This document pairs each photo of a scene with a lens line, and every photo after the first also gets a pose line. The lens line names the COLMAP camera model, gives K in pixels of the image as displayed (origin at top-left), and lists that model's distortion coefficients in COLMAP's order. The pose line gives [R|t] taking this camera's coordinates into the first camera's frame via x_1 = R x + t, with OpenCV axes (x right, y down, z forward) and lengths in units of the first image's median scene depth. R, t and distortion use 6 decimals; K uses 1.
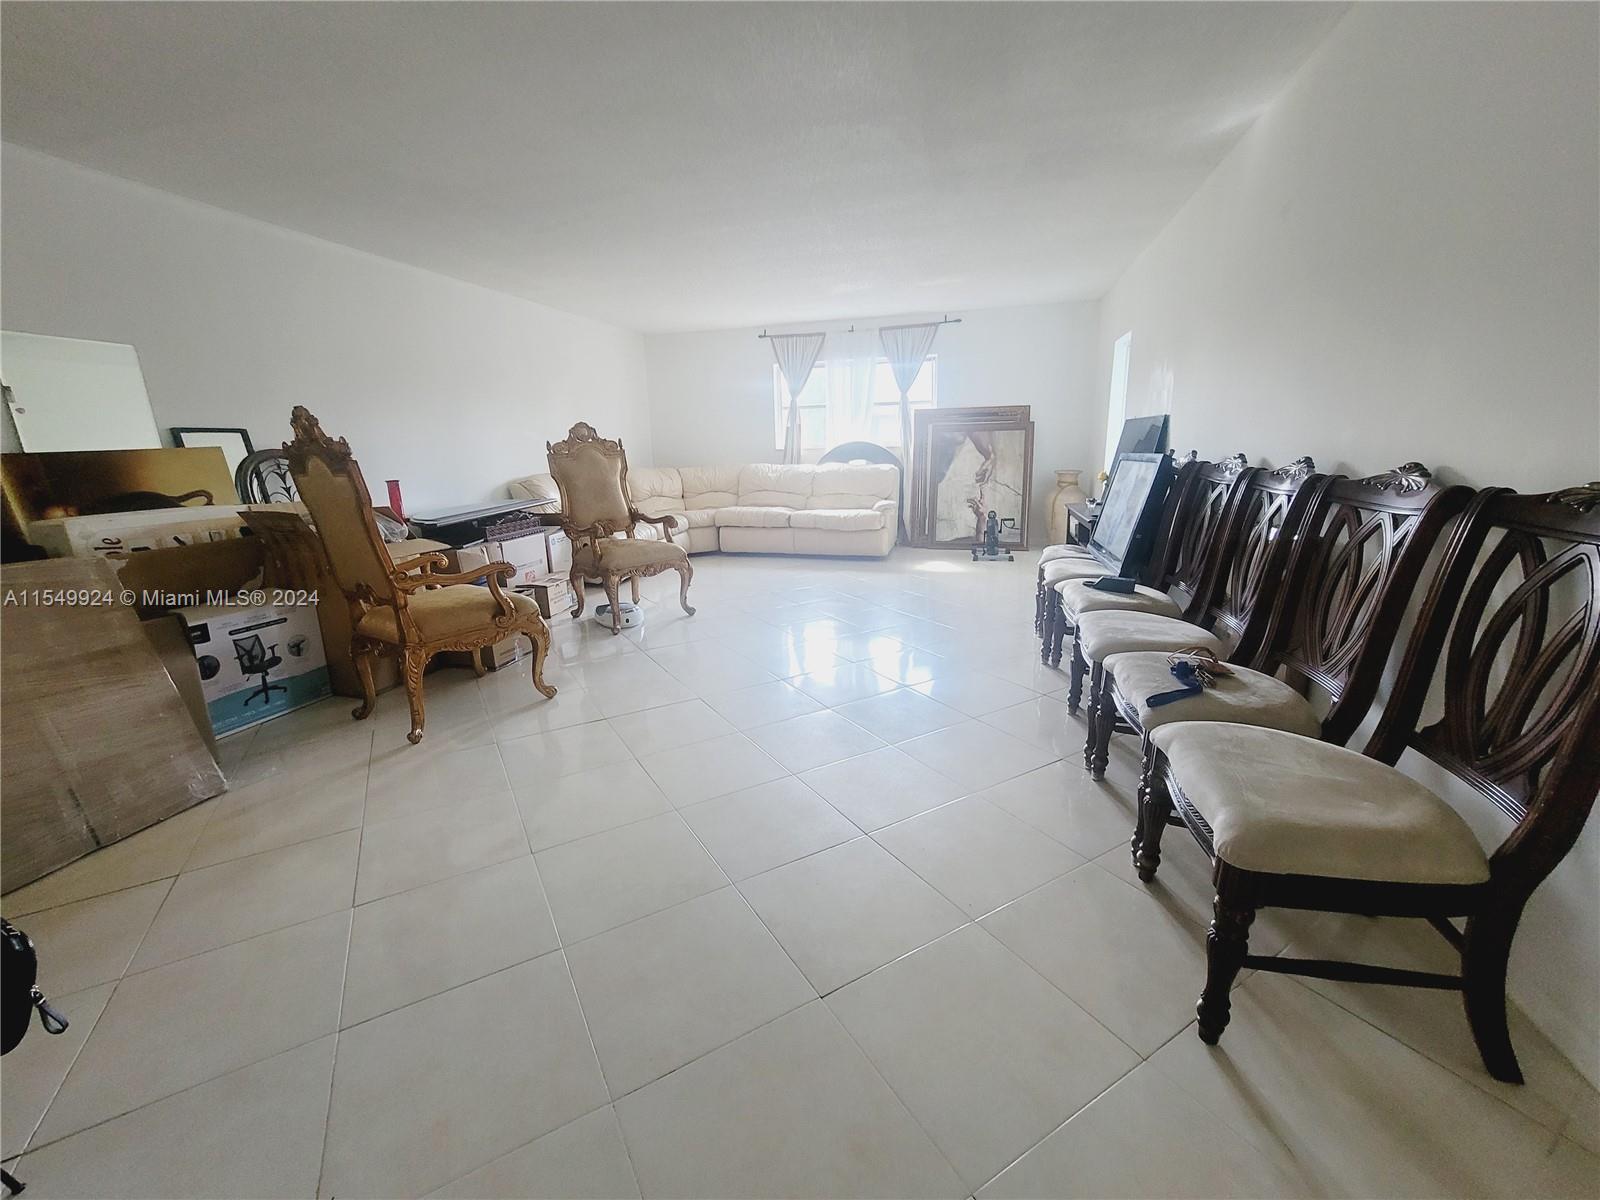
lens RADIAL K [[658.0, 0, 798.9], [0, 658.0, 603.3], [0, 0, 1]] dist [-0.008854, 0.003896]
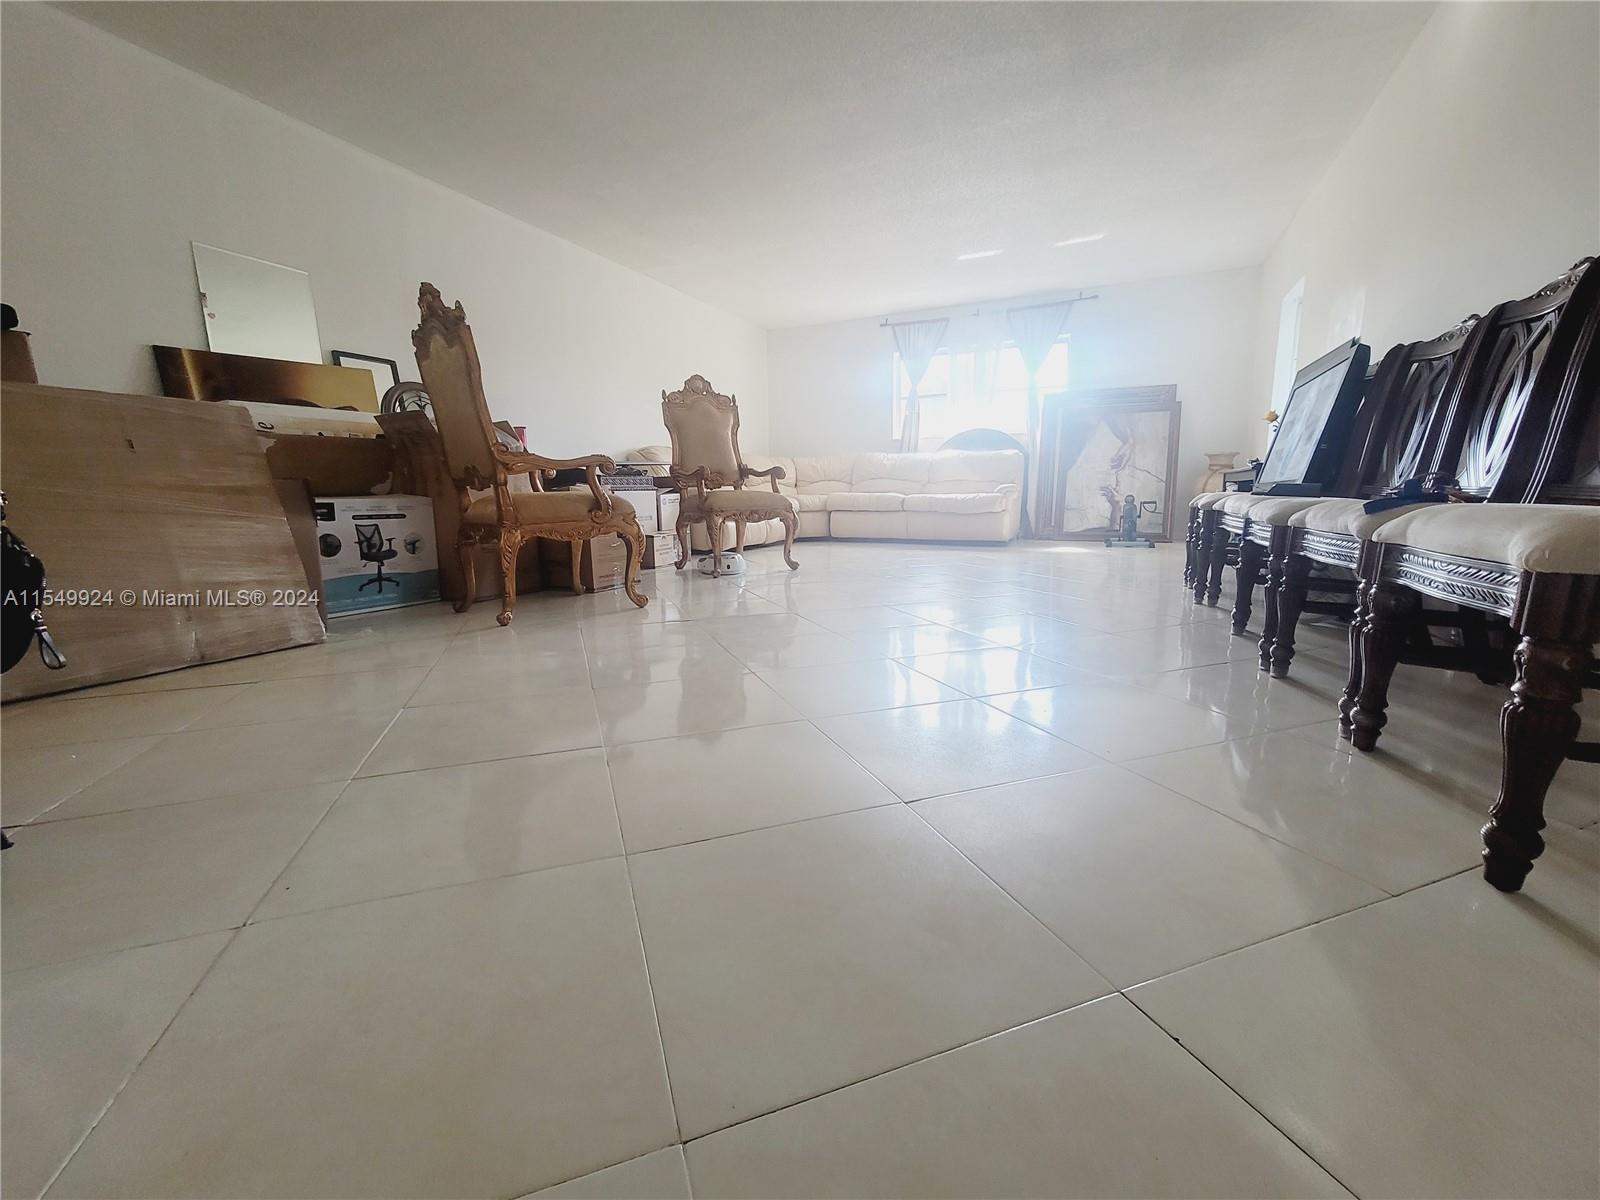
lens RADIAL K [[658.0, 0, 798.9], [0, 658.0, 603.3], [0, 0, 1]] dist [-0.008854, 0.003896]
pose [[0.984061, 0.042040, -0.172791, 0.010532], [-0.054085, 0.996379, -0.065604, 0.123380], [0.169407, 0.073903, 0.982771, 0.059437]]
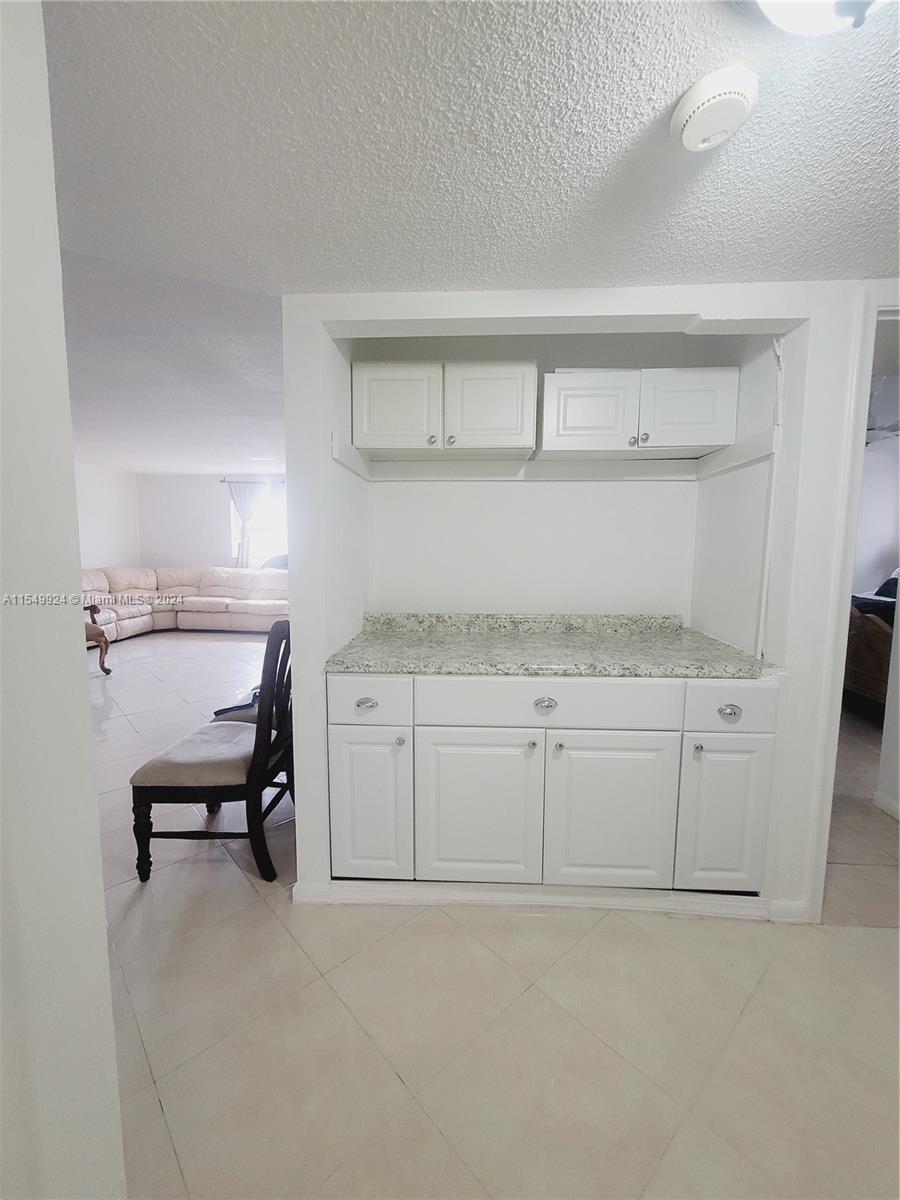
lens RADIAL K [[493.5, 0, 446.6], [0, 493.5, 598.4], [0, 0, 1]] dist [-0.008854, 0.003896]
pose [[0.977857, 0.014195, 0.208793, 0.313108], [0.014407, 0.990764, -0.134832, 0.009109], [-0.208778, 0.134855, 0.968621, -0.195675]]
